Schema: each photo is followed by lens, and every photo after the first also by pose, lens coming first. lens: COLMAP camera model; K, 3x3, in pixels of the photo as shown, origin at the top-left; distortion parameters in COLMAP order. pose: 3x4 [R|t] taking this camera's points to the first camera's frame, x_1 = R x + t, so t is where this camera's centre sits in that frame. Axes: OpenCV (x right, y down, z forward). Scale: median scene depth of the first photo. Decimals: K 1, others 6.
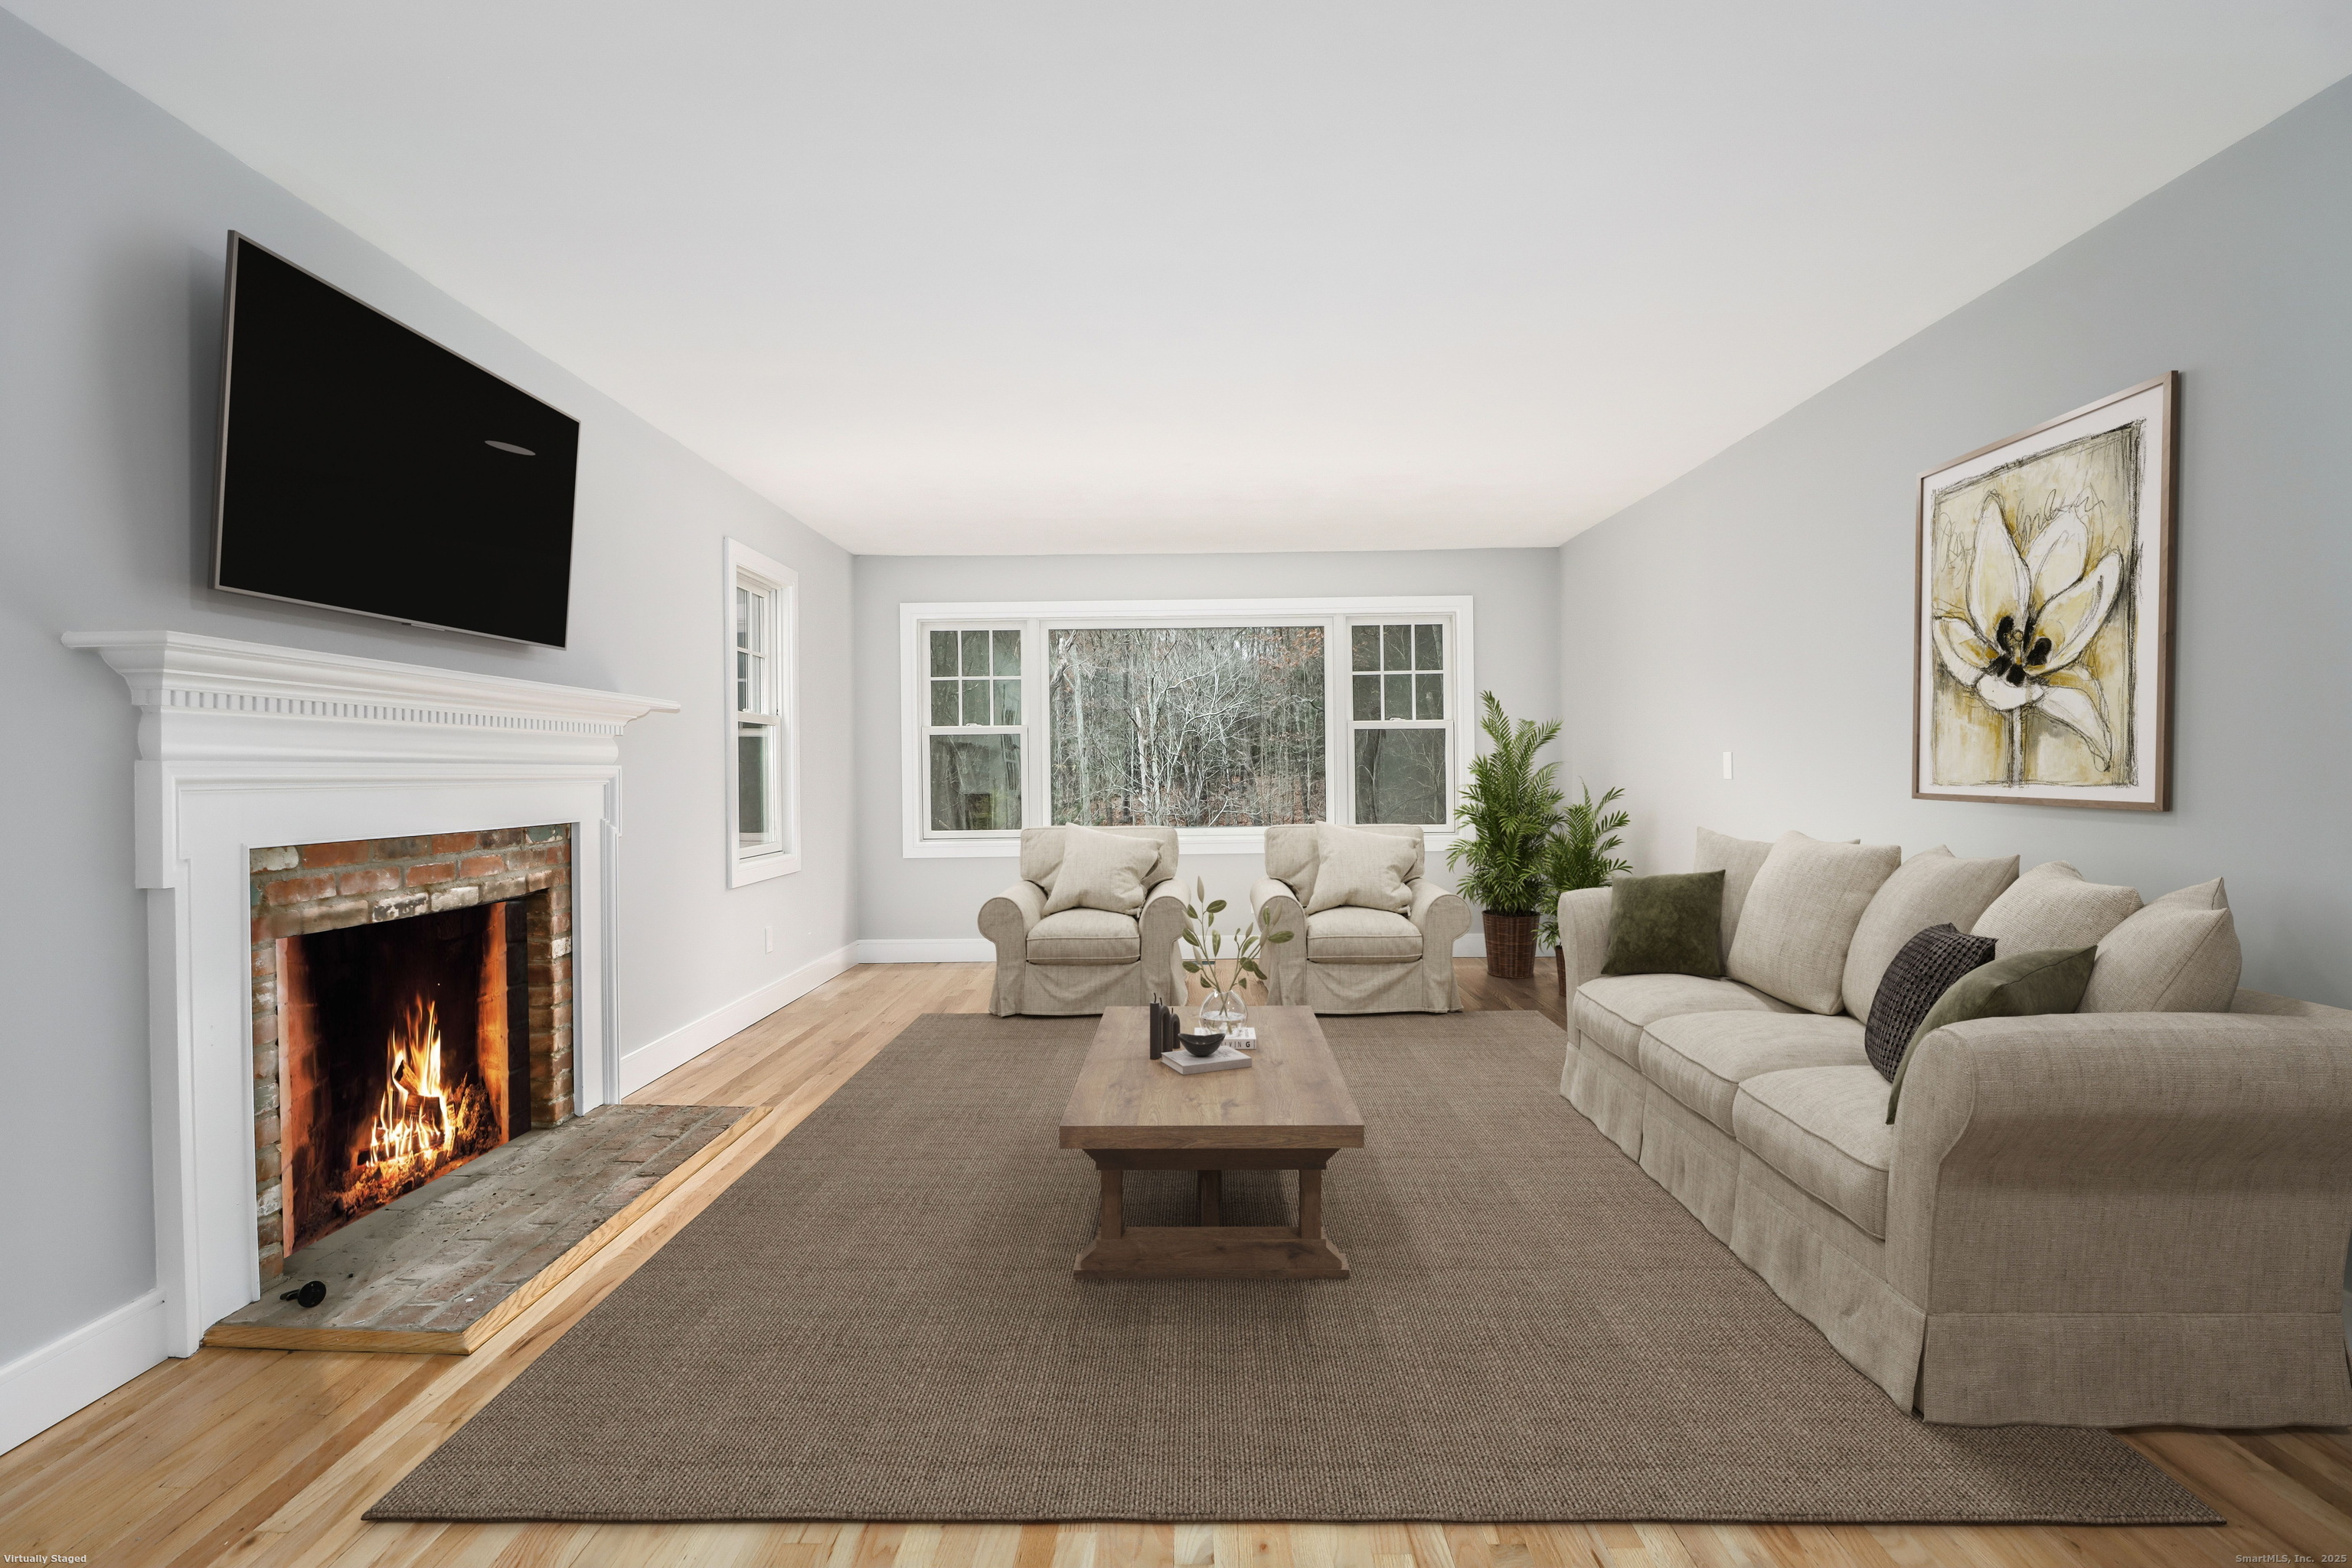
lens RADIAL K [[1115.3, 0, 1187.3], [0, 1115.3, 773.4], [0, 0, 1]] dist [0.016400, -0.021406]
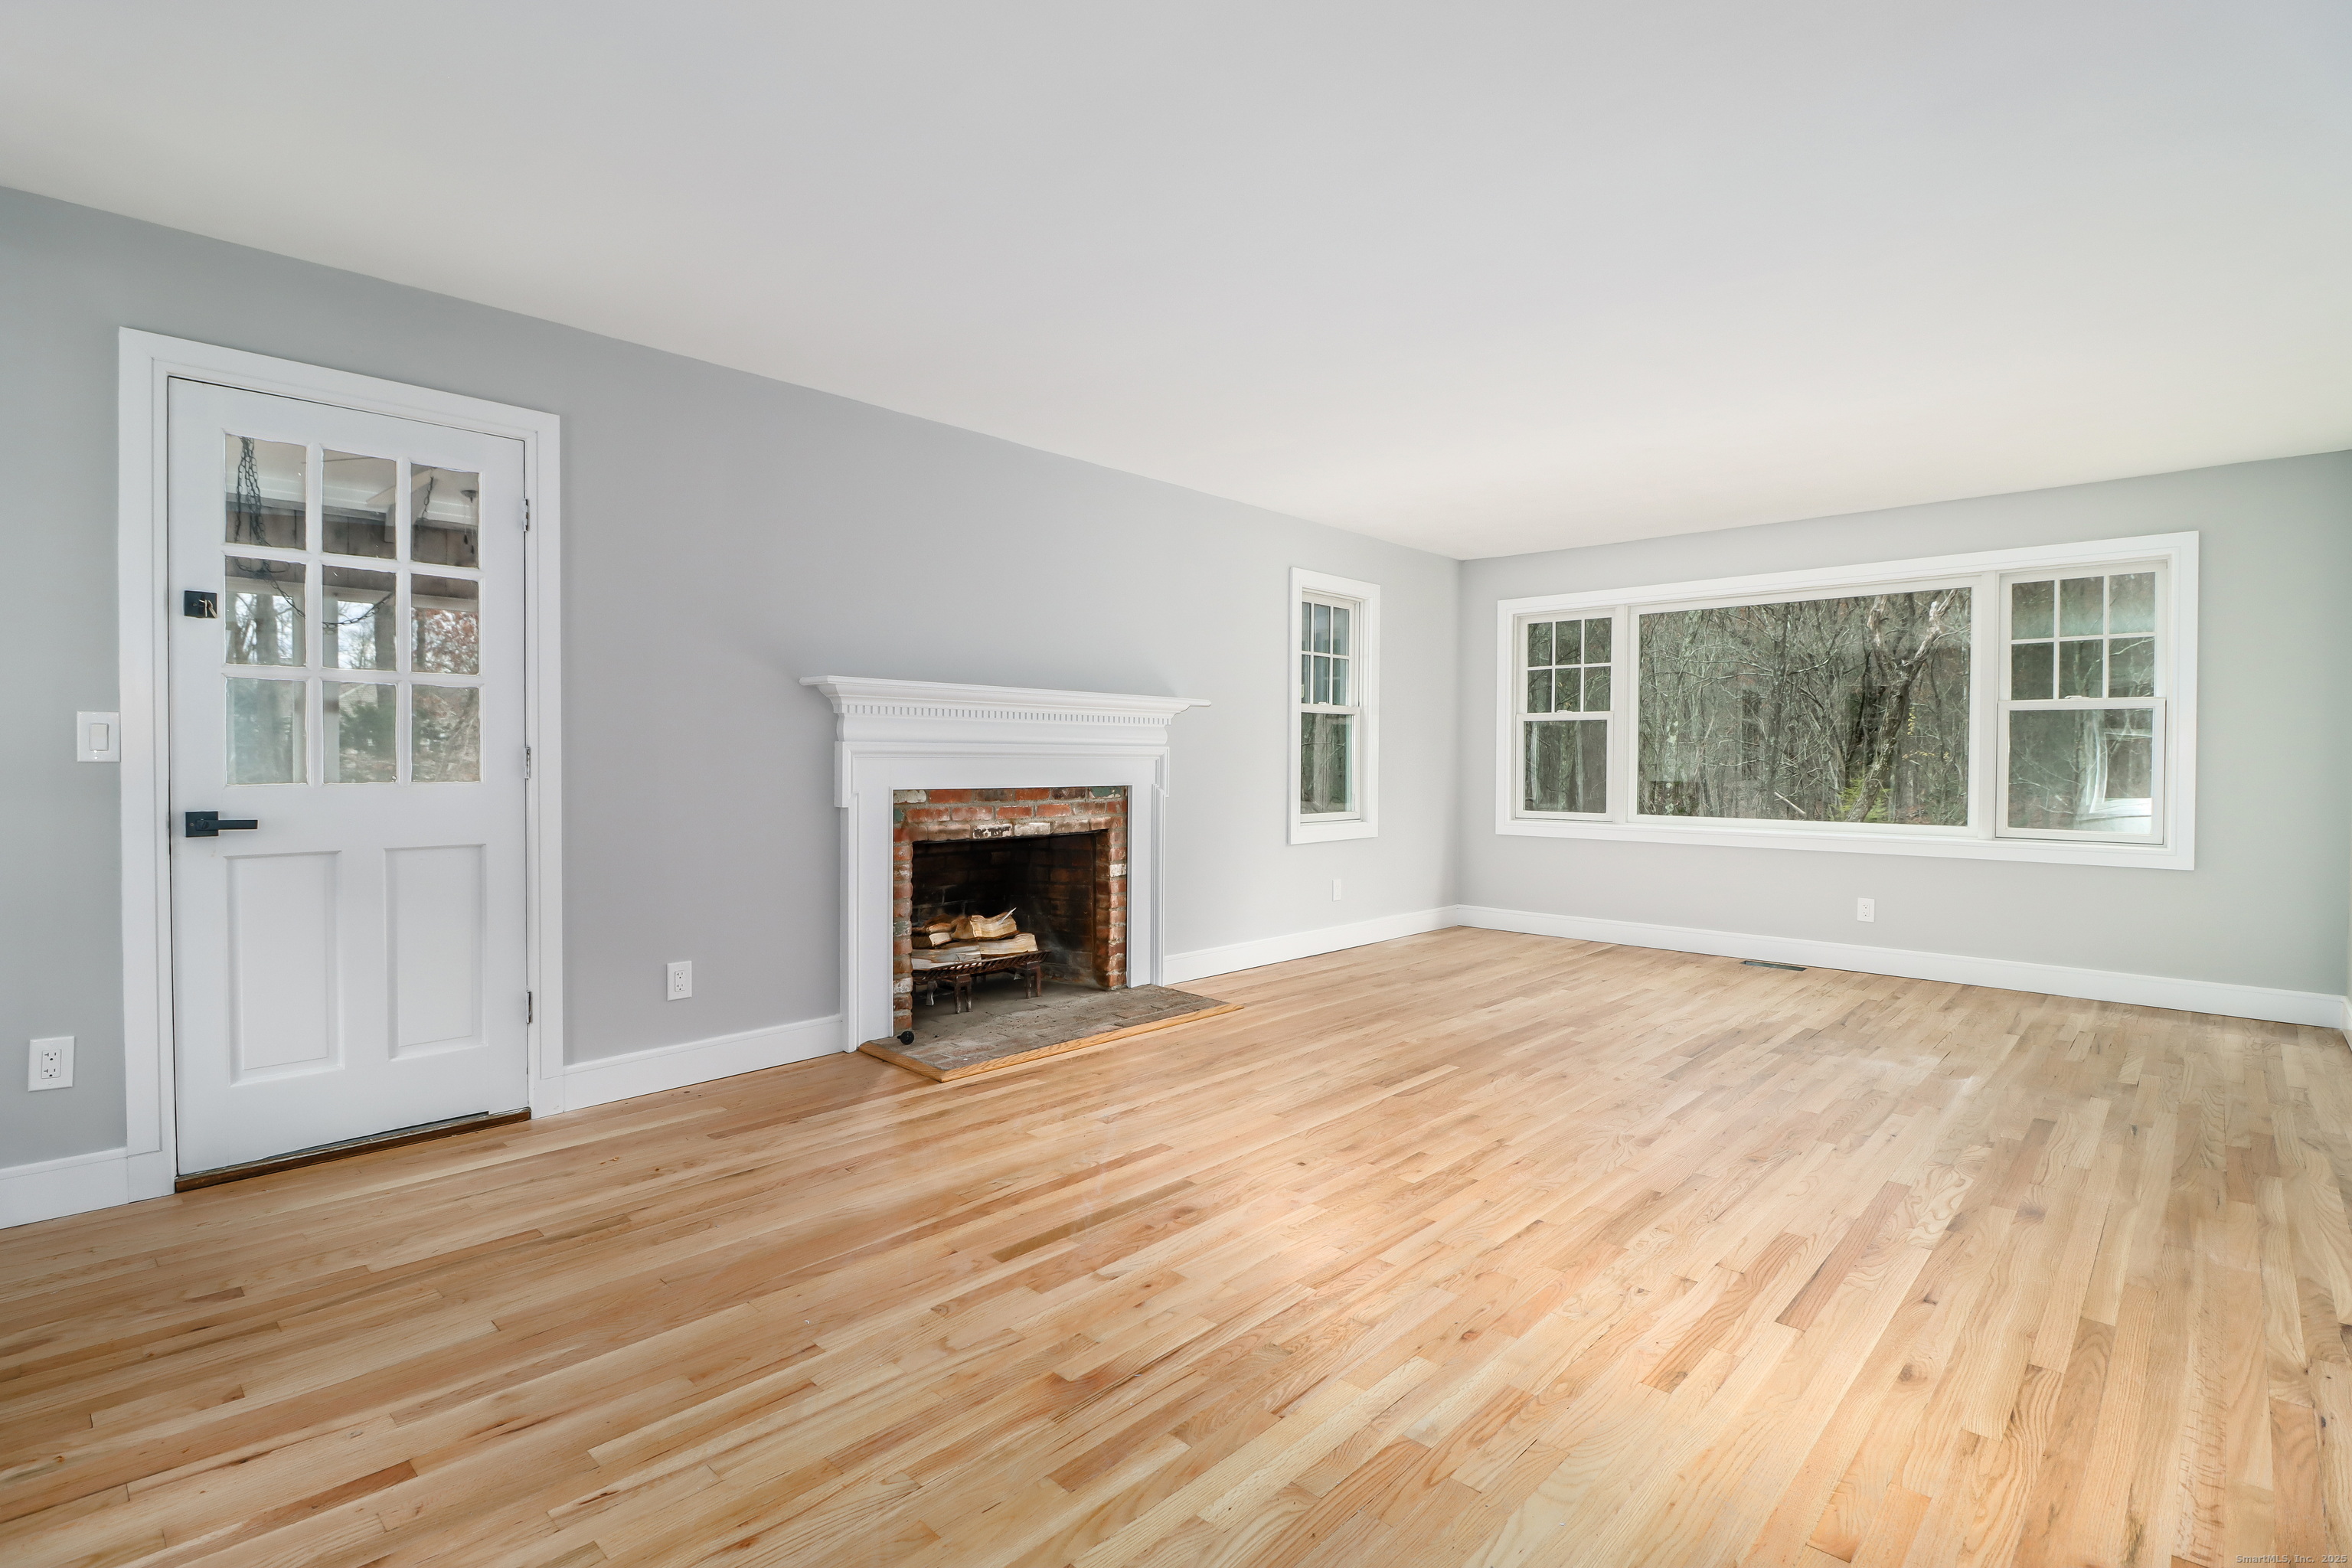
lens RADIAL K [[1115.3, 0, 1187.3], [0, 1115.3, 773.4], [0, 0, 1]] dist [0.016400, -0.021406]
pose [[0.737868, 0.027253, -0.674394, 0.500440], [-0.016715, 0.999616, 0.022108, -0.005284], [0.674738, -0.005041, 0.738040, -0.017836]]
